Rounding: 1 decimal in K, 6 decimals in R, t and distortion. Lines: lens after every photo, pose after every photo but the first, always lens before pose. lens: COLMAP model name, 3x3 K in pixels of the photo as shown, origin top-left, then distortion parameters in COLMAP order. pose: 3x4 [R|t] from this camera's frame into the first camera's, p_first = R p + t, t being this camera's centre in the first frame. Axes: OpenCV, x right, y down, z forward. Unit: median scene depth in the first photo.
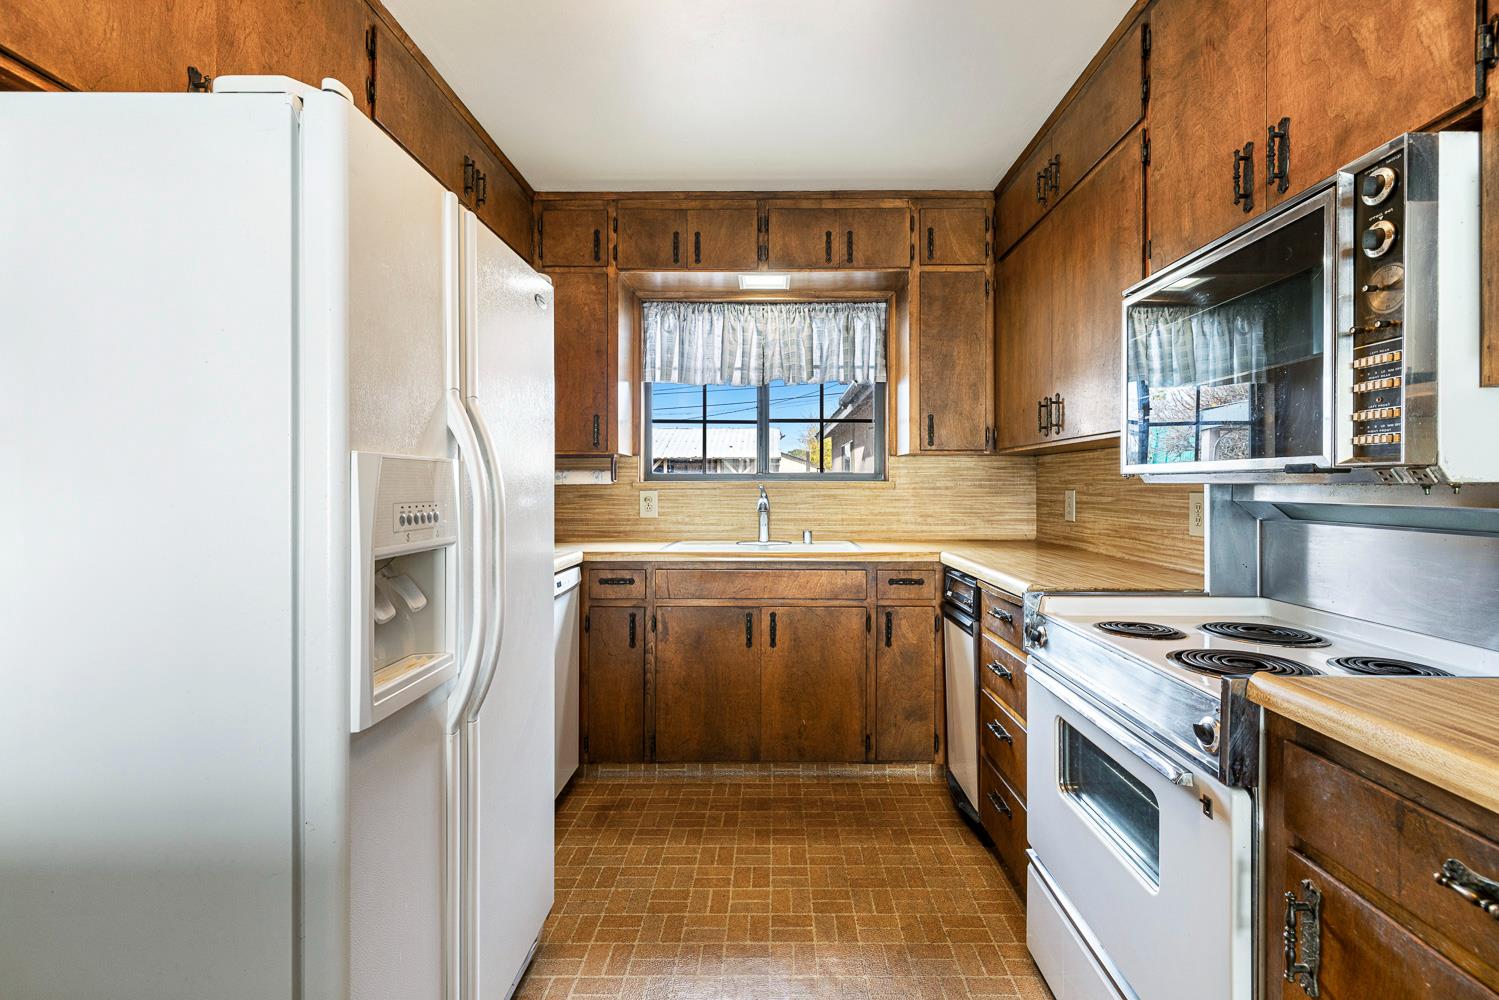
lens RADIAL K [[664.9, 0, 777.2], [0, 664.9, 484.1], [0, 0, 1]] dist [0.002956, -0.000337]
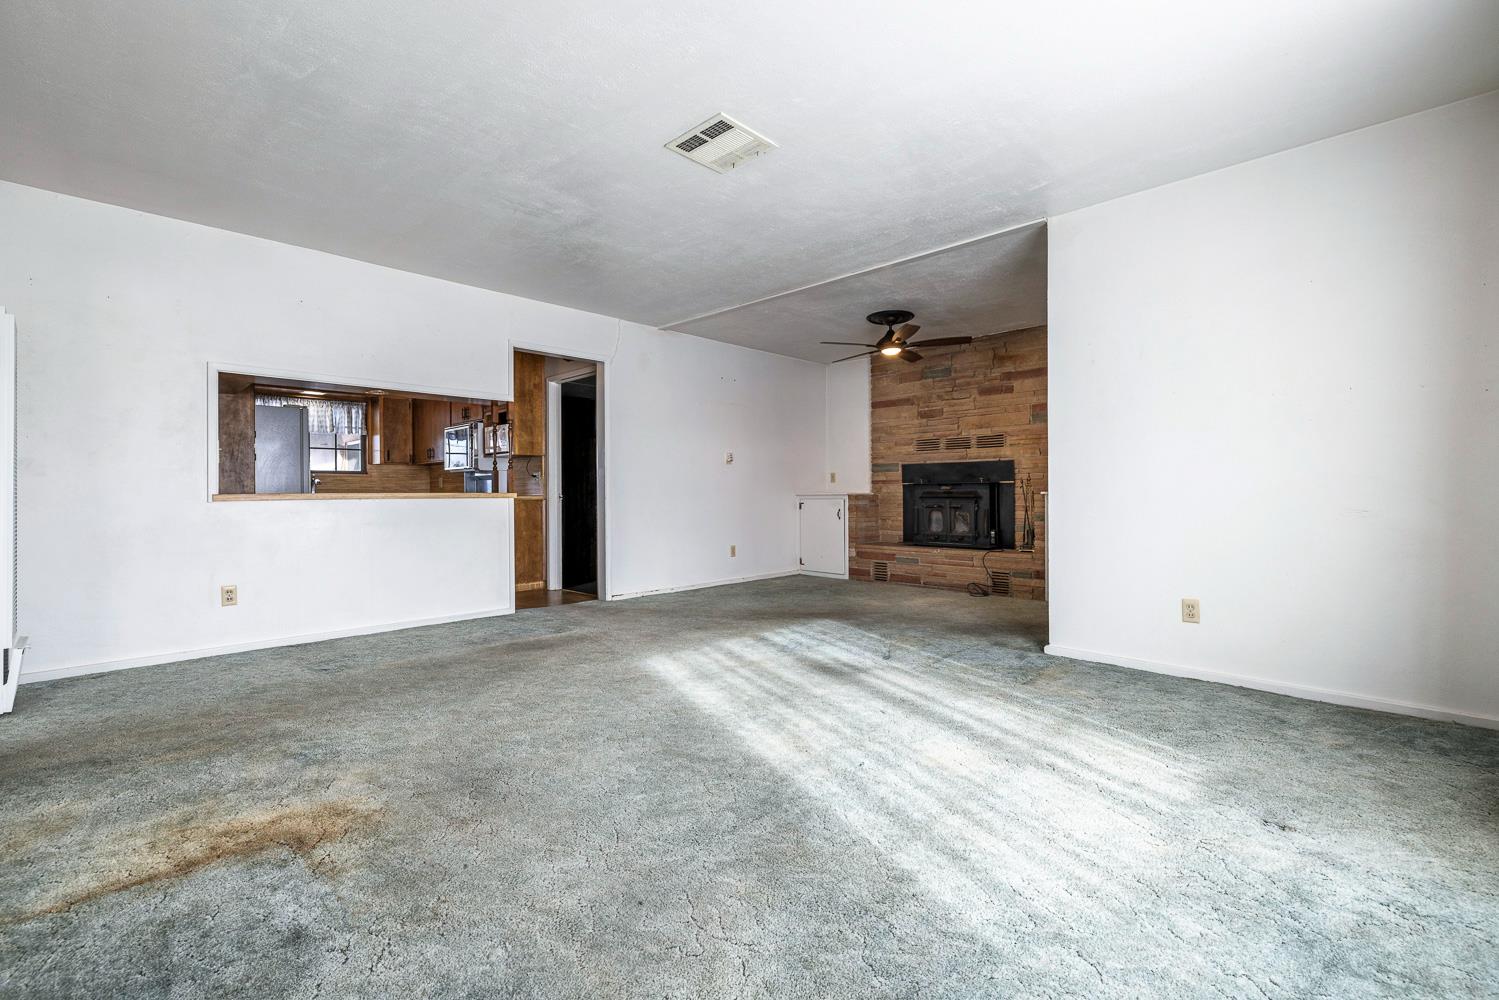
lens RADIAL K [[650.8, 0, 747.2], [0, 650.8, 491.0], [0, 0, 1]] dist [0.005010, 0.000651]
pose [[0.699727, -0.001881, 0.714408, -0.723696], [0.010587, 0.999914, -0.007737, 0.113769], [-0.714332, 0.012978, 0.699686, -2.144734]]
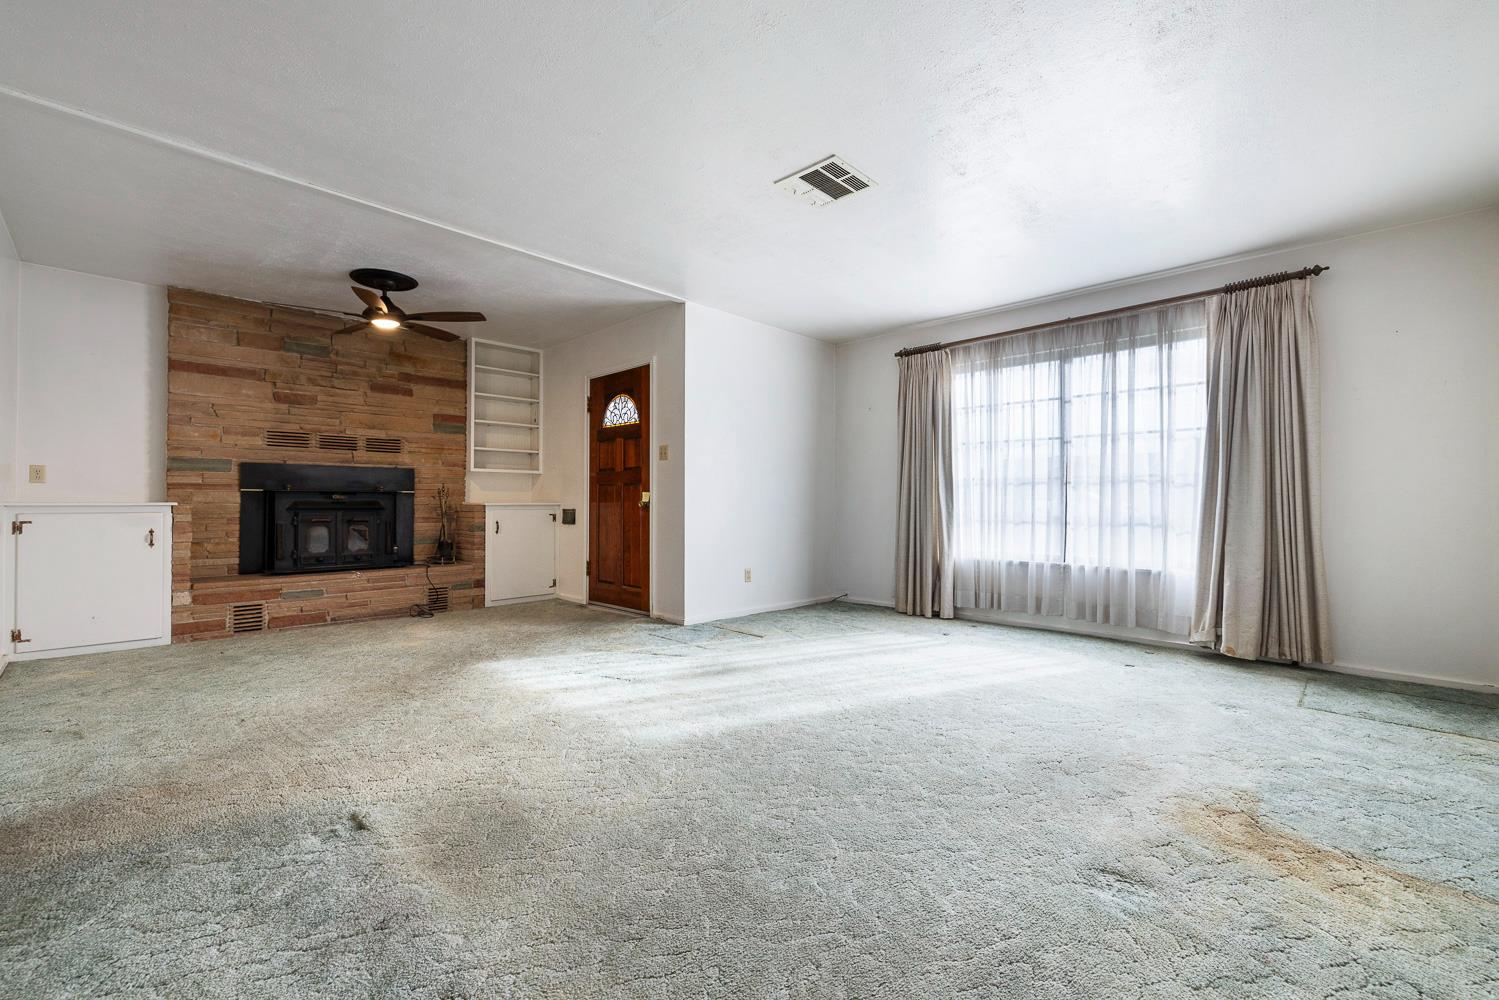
lens RADIAL K [[625.1, 0, 749.5], [0, 625.1, 500.0], [0, 0, 1]] dist [-0.000086, 0.000096]
pose [[-0.709137, -0.001526, 0.705069, -0.667972], [0.000455, 0.999996, 0.002621, 0.095353], [-0.705071, 0.002179, -0.709133, -0.521071]]
